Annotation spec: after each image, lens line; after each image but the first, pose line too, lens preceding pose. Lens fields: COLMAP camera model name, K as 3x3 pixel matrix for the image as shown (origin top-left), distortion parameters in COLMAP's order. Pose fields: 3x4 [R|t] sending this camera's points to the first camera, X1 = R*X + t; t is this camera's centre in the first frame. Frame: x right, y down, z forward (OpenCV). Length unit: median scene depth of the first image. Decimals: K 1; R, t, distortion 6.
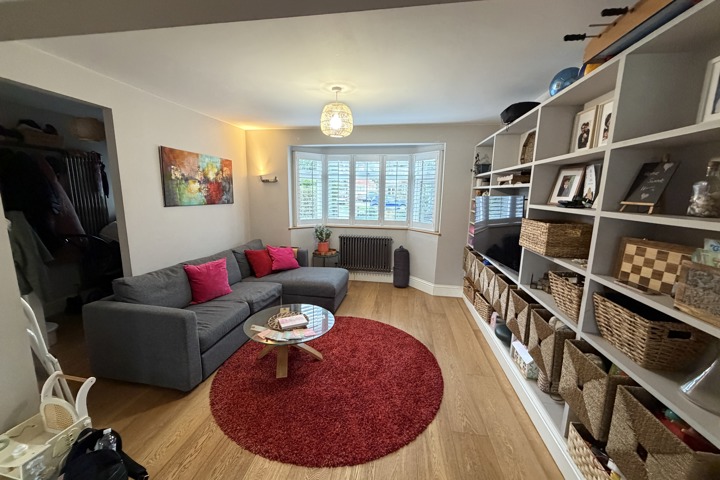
lens RADIAL K [[290.2, 0, 360.0], [0, 290.2, 240.0], [0, 0, 1]] dist [0.000135, 0.000122]
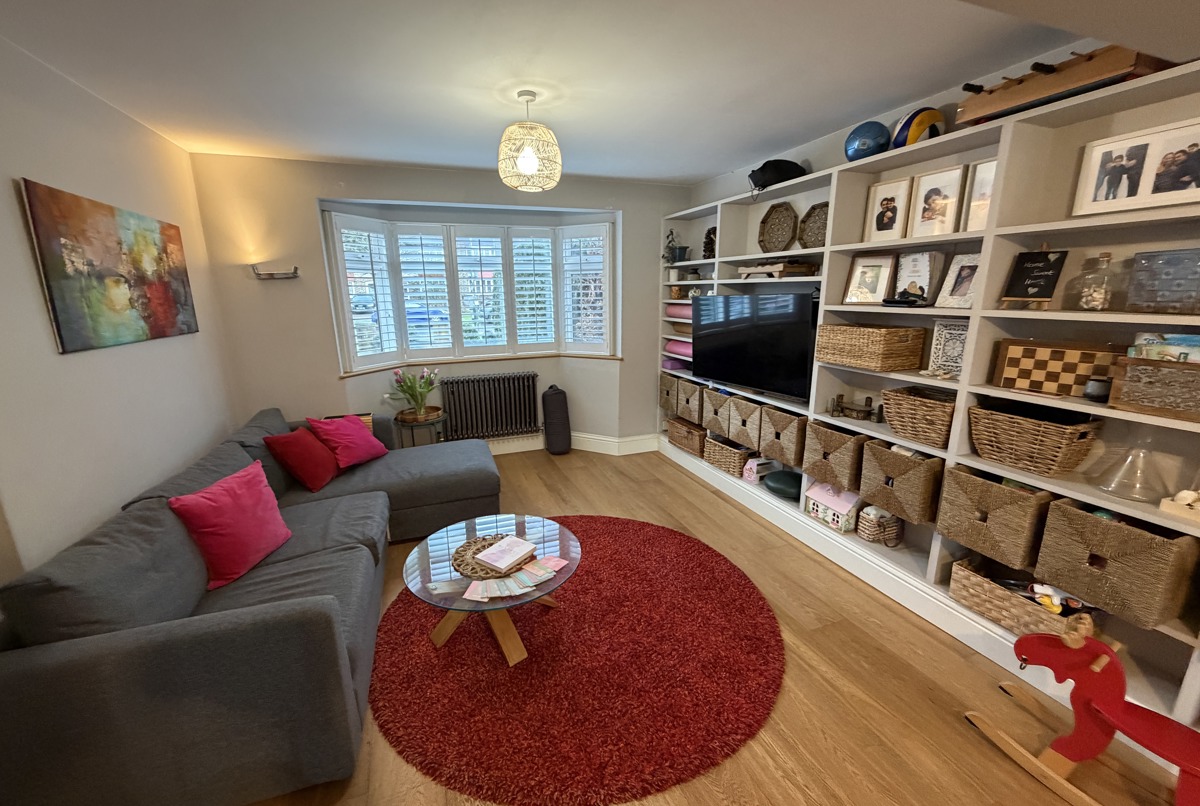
lens RADIAL K [[479.7, 0, 600.0], [0, 479.7, 403.0], [0, 0, 1]] dist [-0.001125, -0.000149]
pose [[0.863420, -0.140129, 0.484634, -0.390922], [0.107696, 0.989702, 0.094297, -0.038504], [-0.492857, -0.029225, 0.869619, 0.154450]]
